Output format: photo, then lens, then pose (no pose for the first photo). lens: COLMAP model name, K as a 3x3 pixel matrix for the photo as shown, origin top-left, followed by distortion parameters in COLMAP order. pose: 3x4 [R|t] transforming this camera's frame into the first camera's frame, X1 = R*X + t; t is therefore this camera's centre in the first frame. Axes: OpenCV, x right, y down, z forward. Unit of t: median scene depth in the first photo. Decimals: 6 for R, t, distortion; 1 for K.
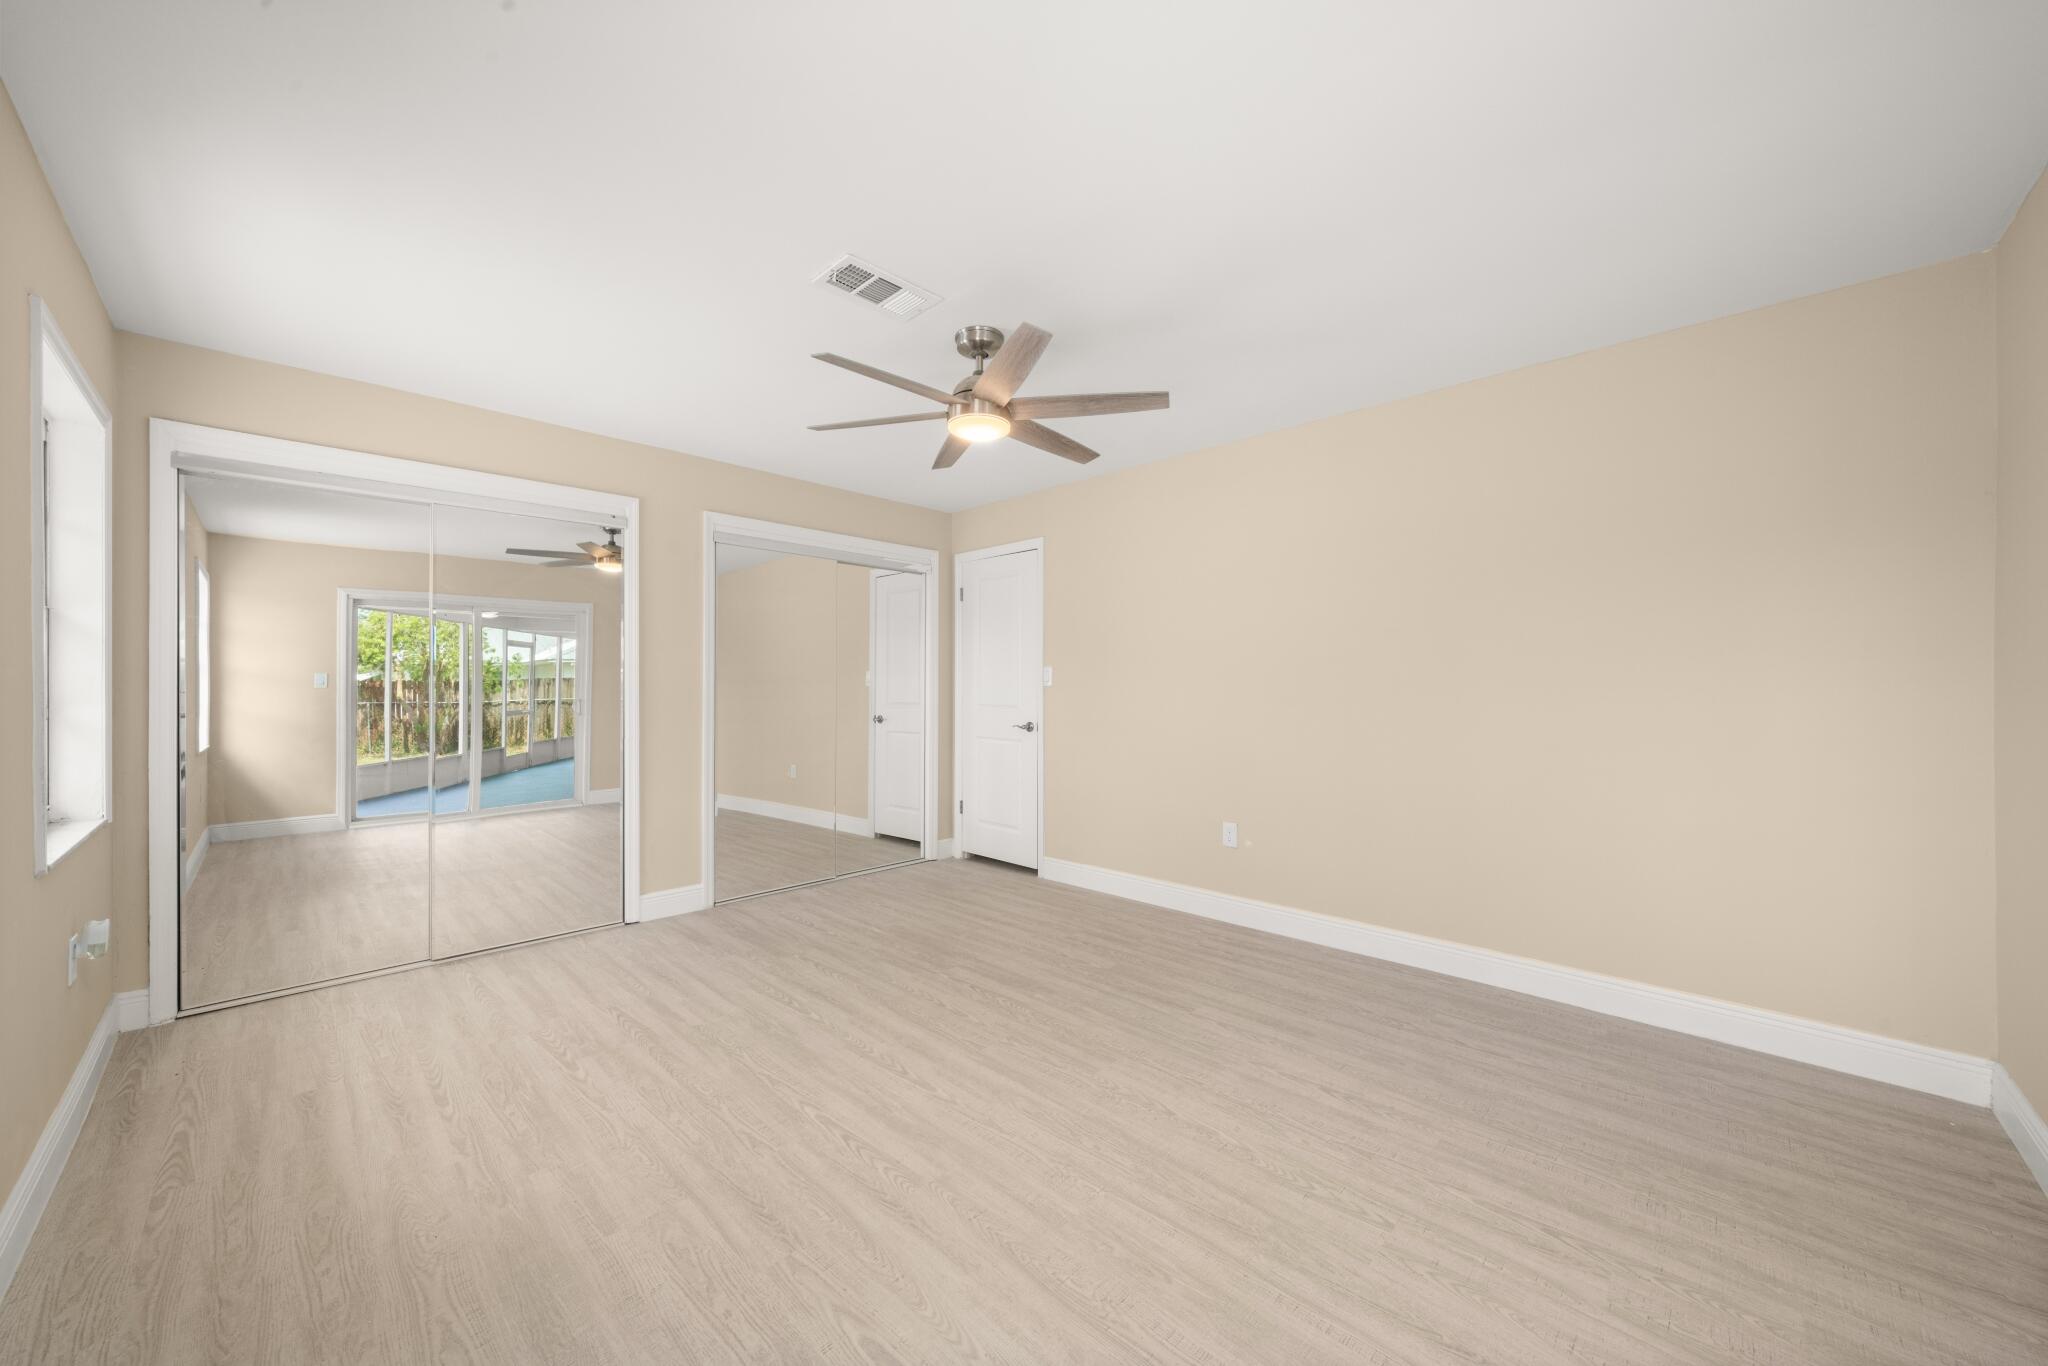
lens RADIAL K [[755.4, 0, 1024.0], [0, 755.4, 683.0], [0, 0, 1]] dist [-0.001245, -0.000423]
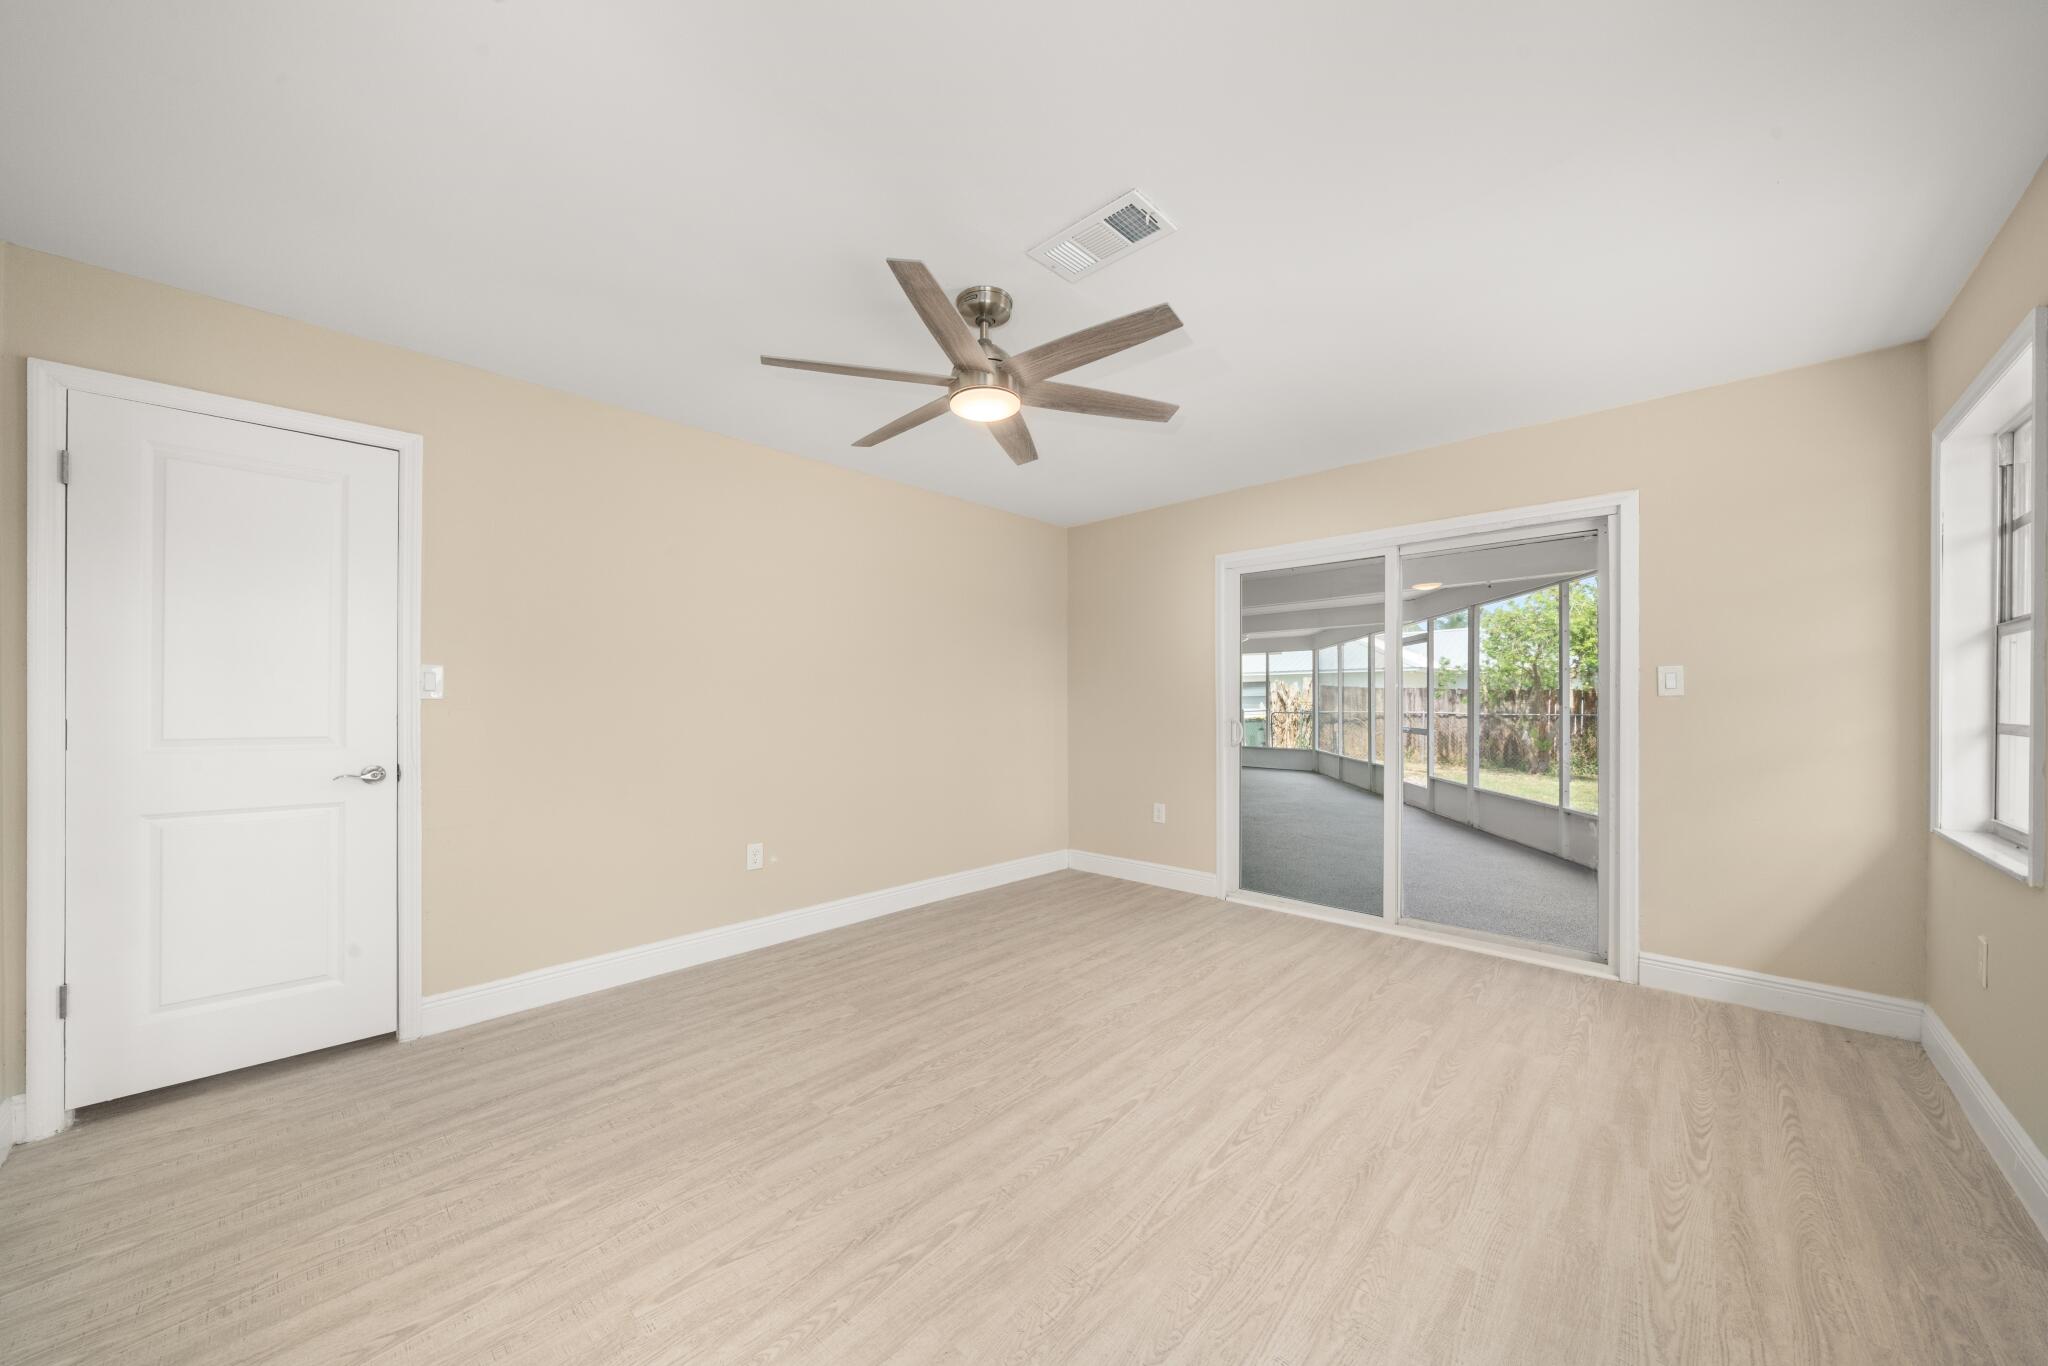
lens RADIAL K [[696.7, 0, 1022.5], [0, 696.7, 699.8], [0, 0, 1]] dist [-0.001736, -0.000033]
pose [[-0.007413, 0.002802, 0.999969, -0.808067], [-0.006911, 0.999972, -0.002854, 0.004695], [-0.999949, -0.006932, -0.007394, 0.892608]]
